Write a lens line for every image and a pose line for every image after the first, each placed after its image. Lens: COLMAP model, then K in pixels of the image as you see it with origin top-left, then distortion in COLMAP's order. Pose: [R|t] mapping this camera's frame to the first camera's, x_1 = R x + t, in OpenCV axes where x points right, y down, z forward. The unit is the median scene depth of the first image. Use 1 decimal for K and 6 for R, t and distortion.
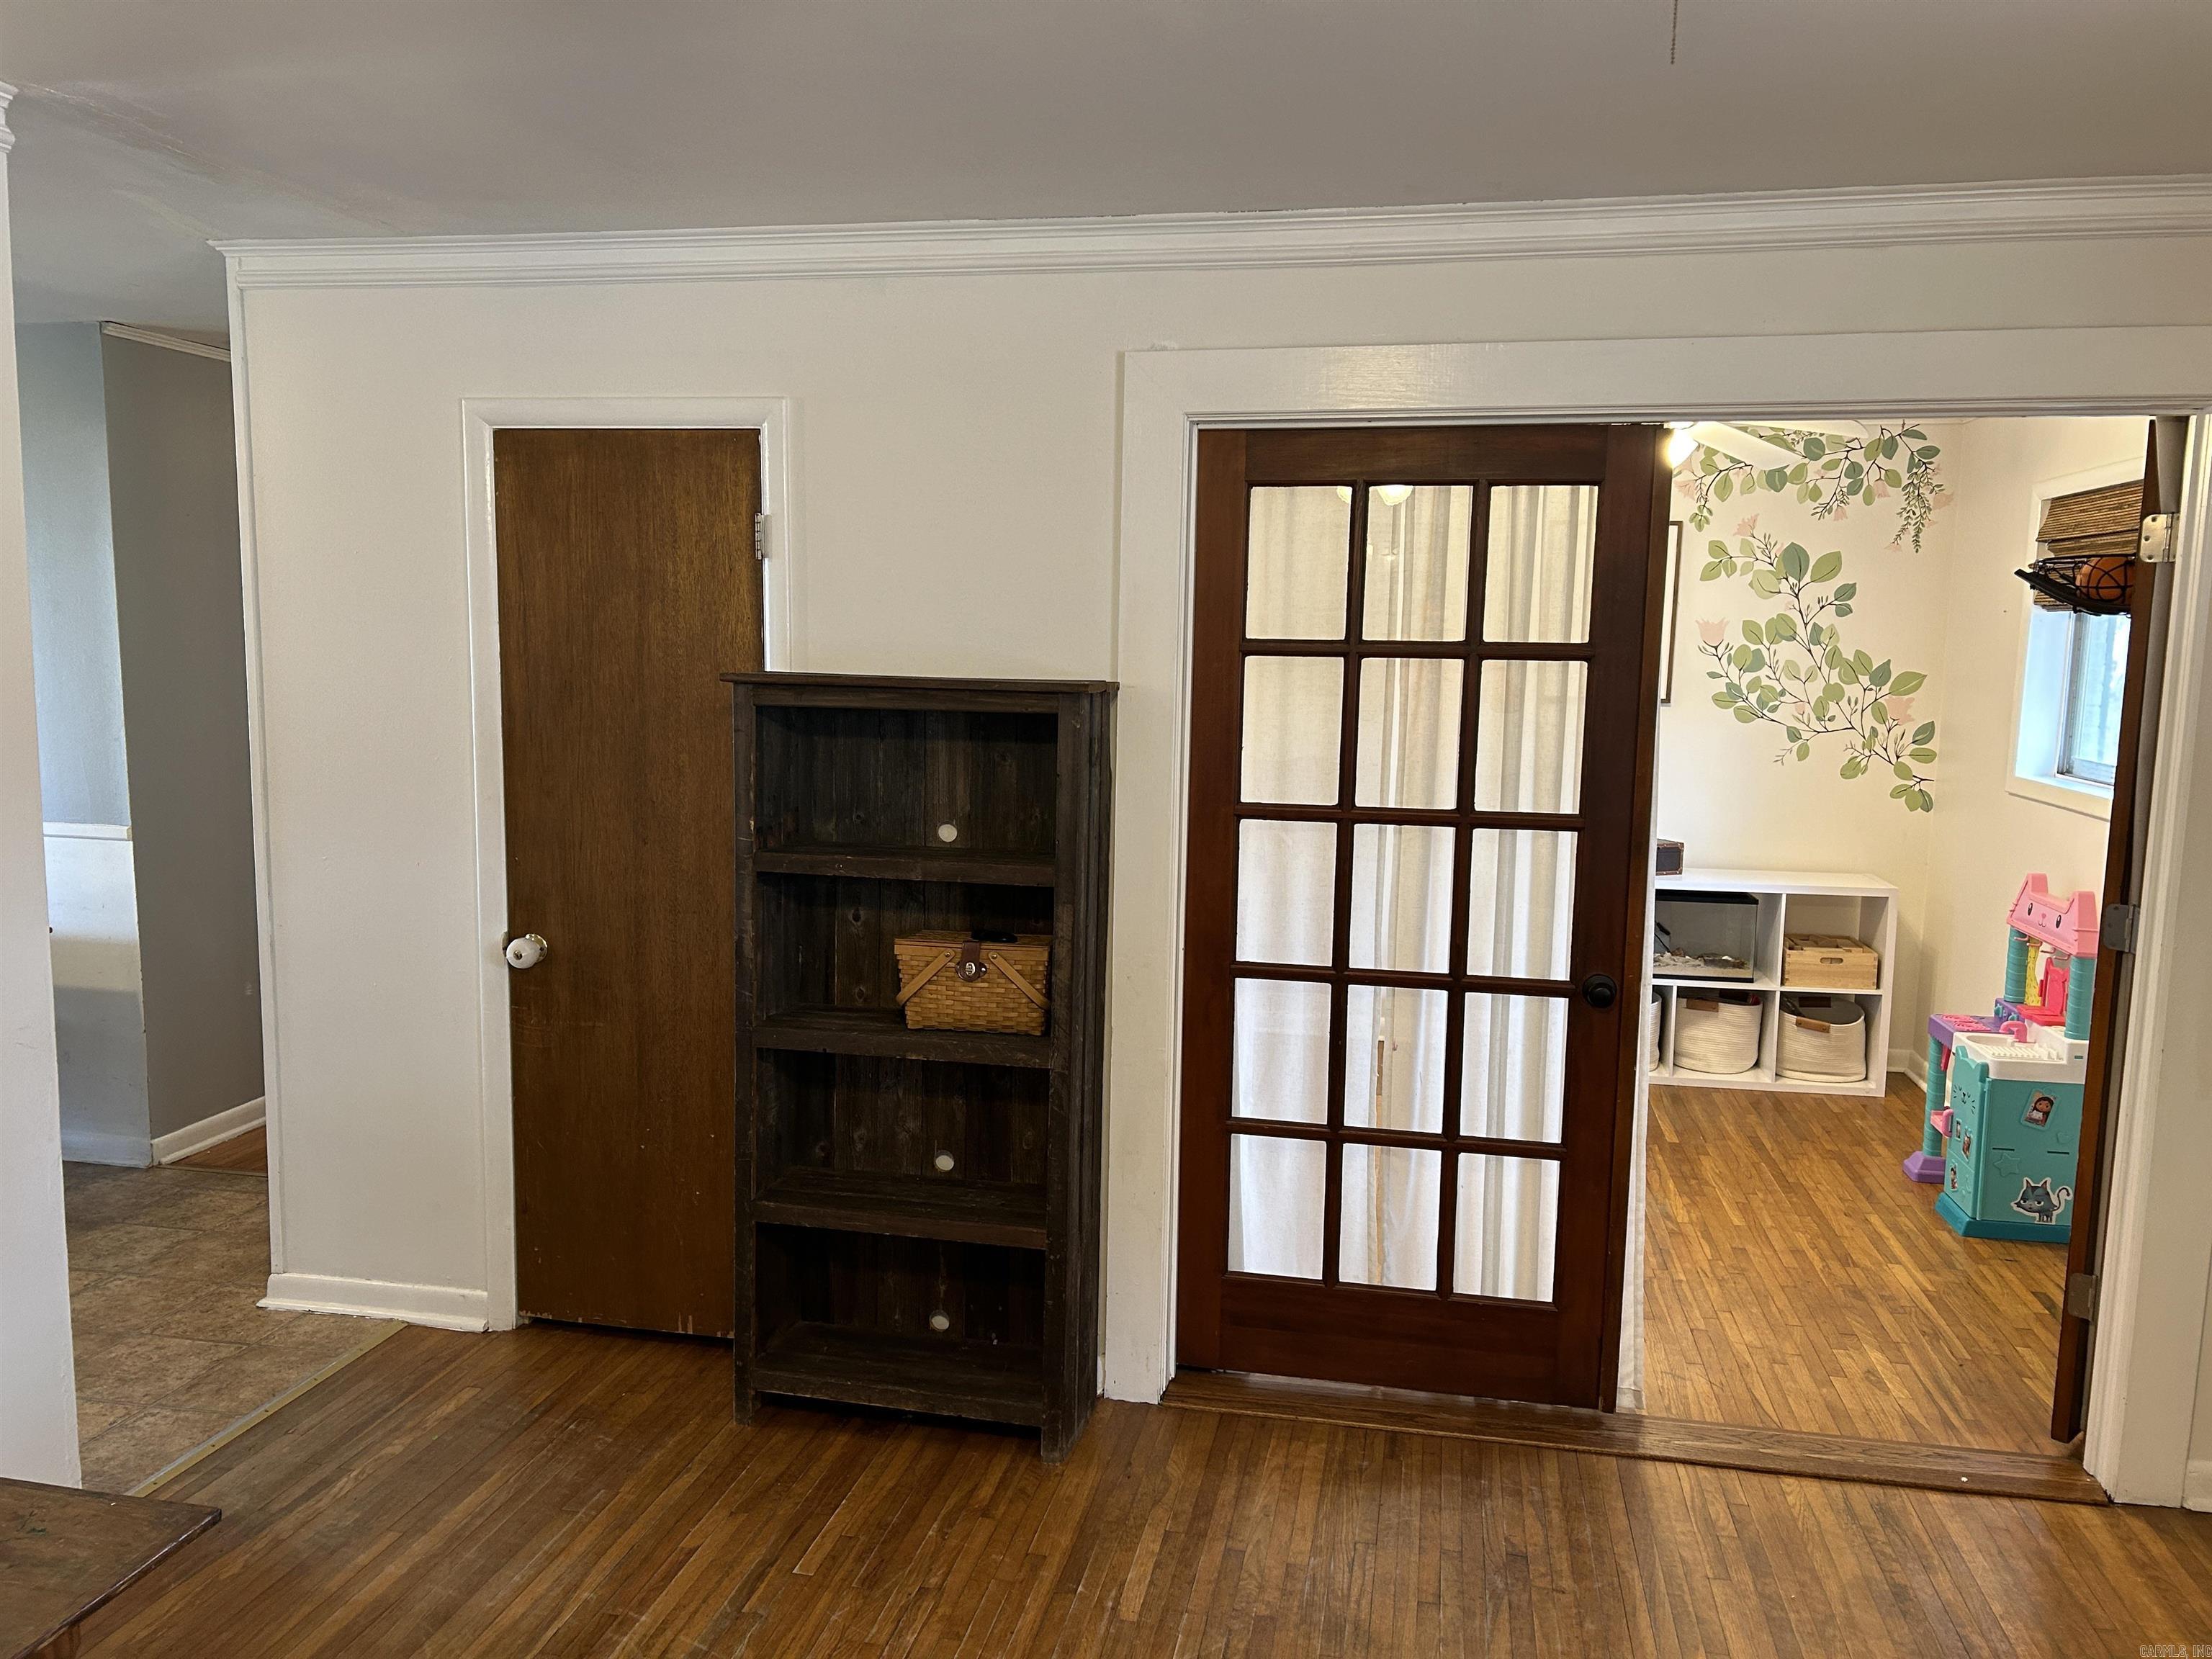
lens RADIAL K [[1658.6, 0, 1115.9], [0, 1658.6, 827.6], [0, 0, 1]] dist [0.057829, -0.065409]
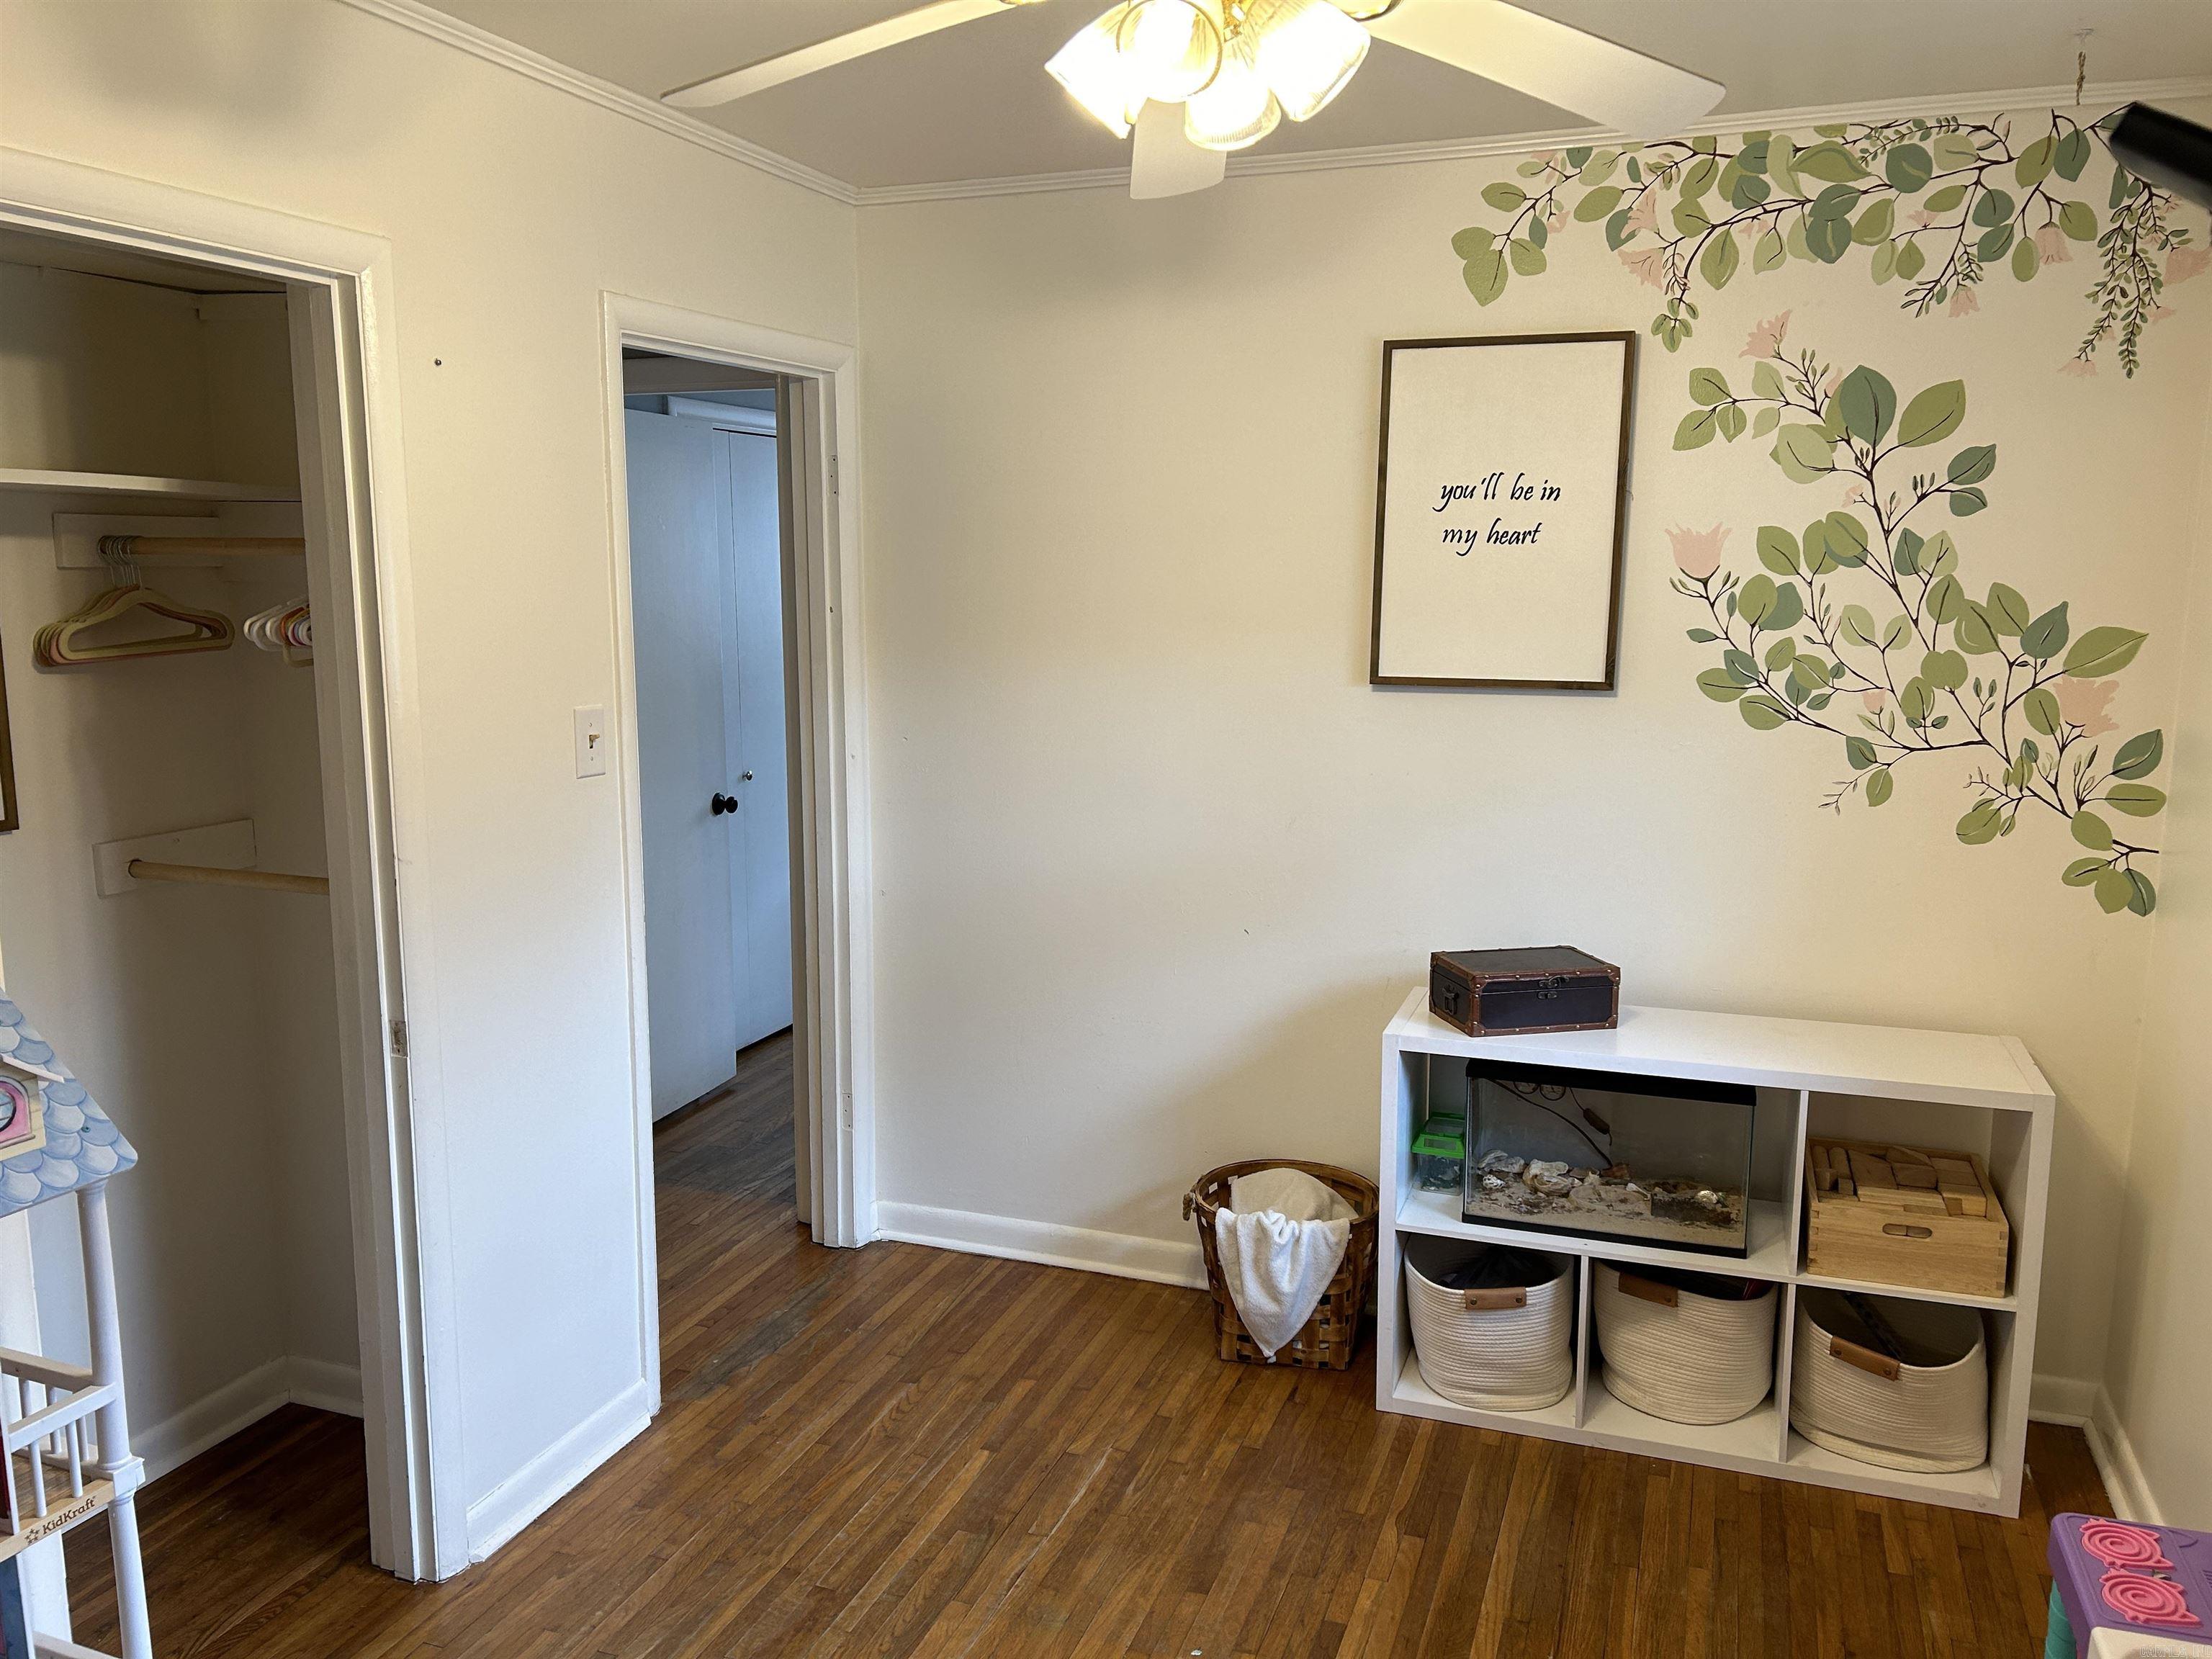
lens RADIAL K [[1658.6, 0, 1095.4], [0, 1658.6, 833.3], [0, 0, 1]] dist [0.057829, -0.065409]
pose [[0.987565, 0.014419, -0.156550, 0.260521], [-0.009628, 0.999463, 0.031321, -0.045819], [0.156917, -0.029424, 0.987173, 0.471668]]
